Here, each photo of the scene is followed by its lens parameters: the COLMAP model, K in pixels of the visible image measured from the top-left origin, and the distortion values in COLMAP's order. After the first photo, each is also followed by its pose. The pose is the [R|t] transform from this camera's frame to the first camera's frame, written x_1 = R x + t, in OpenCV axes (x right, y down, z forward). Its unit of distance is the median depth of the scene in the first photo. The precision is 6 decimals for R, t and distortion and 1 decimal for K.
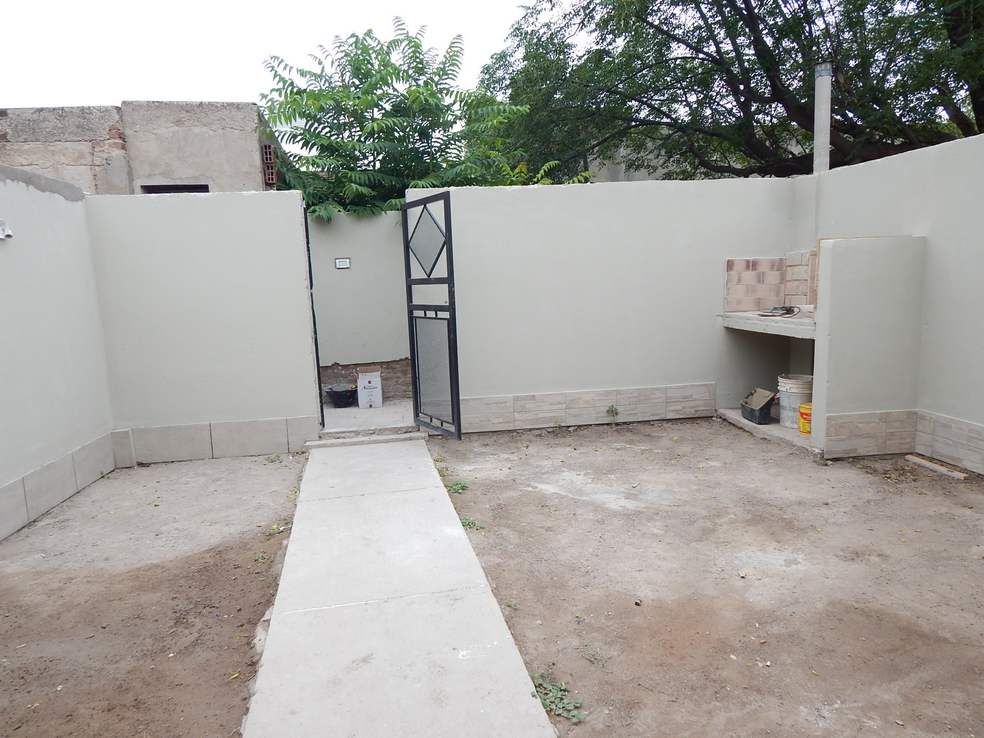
lens RADIAL K [[652.8, 0, 500.6], [0, 652.8, 366.1], [0, 0, 1]] dist [0.009174, -0.008809]
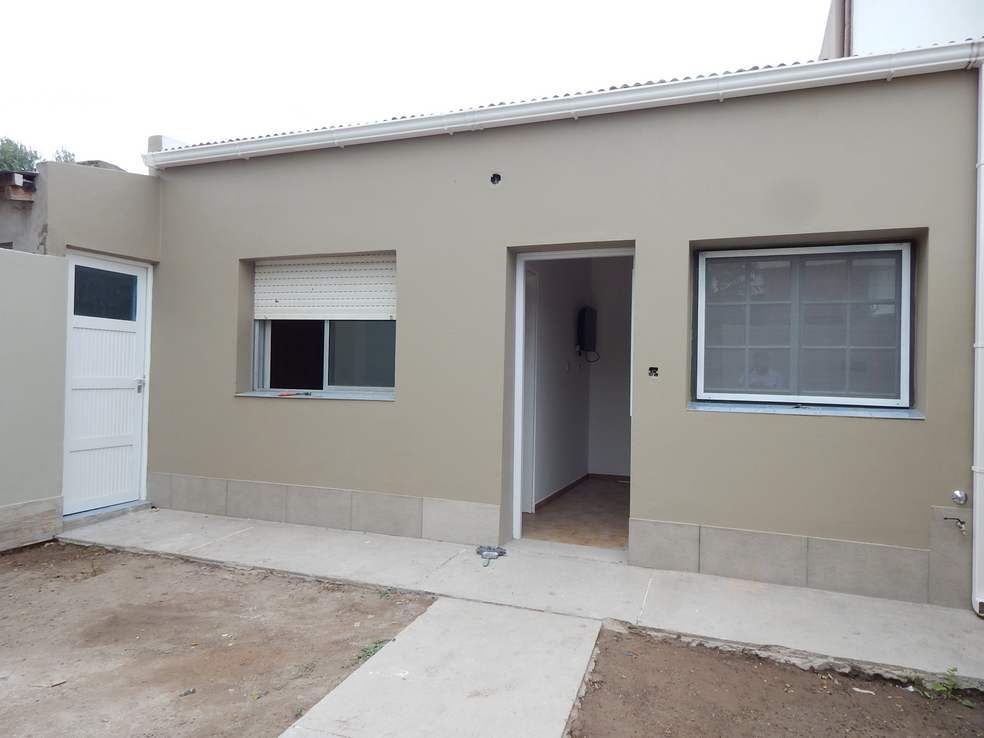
lens RADIAL K [[652.8, 0, 500.6], [0, 652.8, 366.1], [0, 0, 1]] dist [0.009174, -0.008809]
pose [[-0.870572, 0.024224, 0.491445, -0.392076], [0.079860, 0.992501, 0.092546, -0.093408], [-0.485517, 0.119814, -0.865978, 0.923883]]
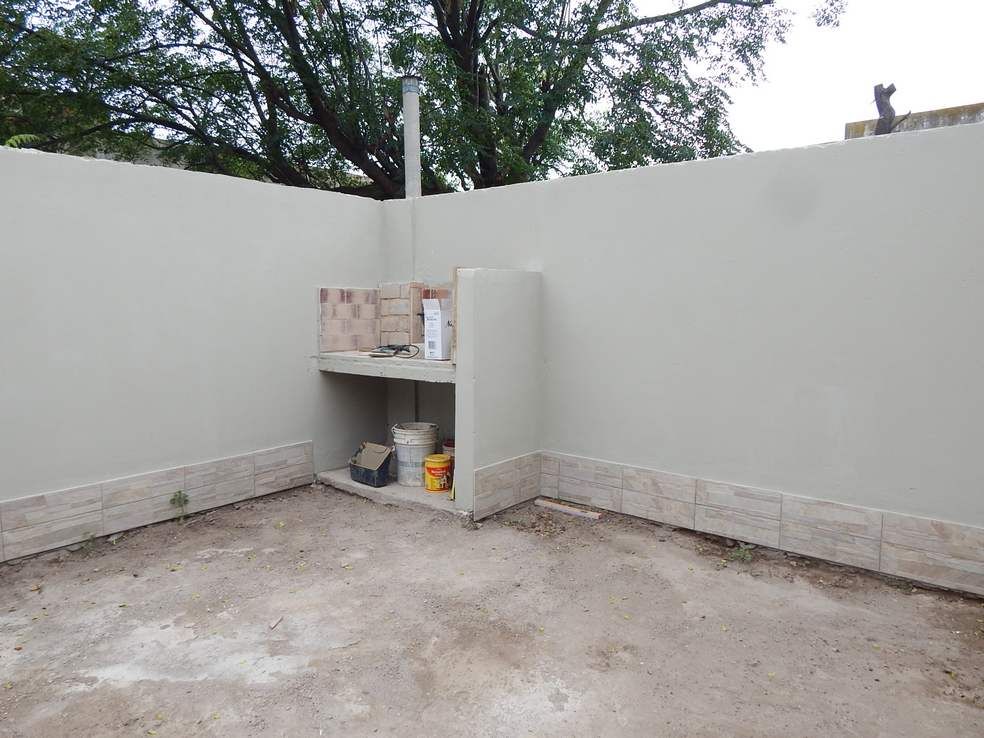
lens RADIAL K [[652.8, 0, 500.6], [0, 652.8, 366.1], [0, 0, 1]] dist [0.009174, -0.008809]
pose [[0.730459, -0.032326, 0.682192, -0.057369], [0.069300, 0.997232, -0.026950, -0.035498], [-0.679432, 0.066962, 0.730677, 0.321428]]
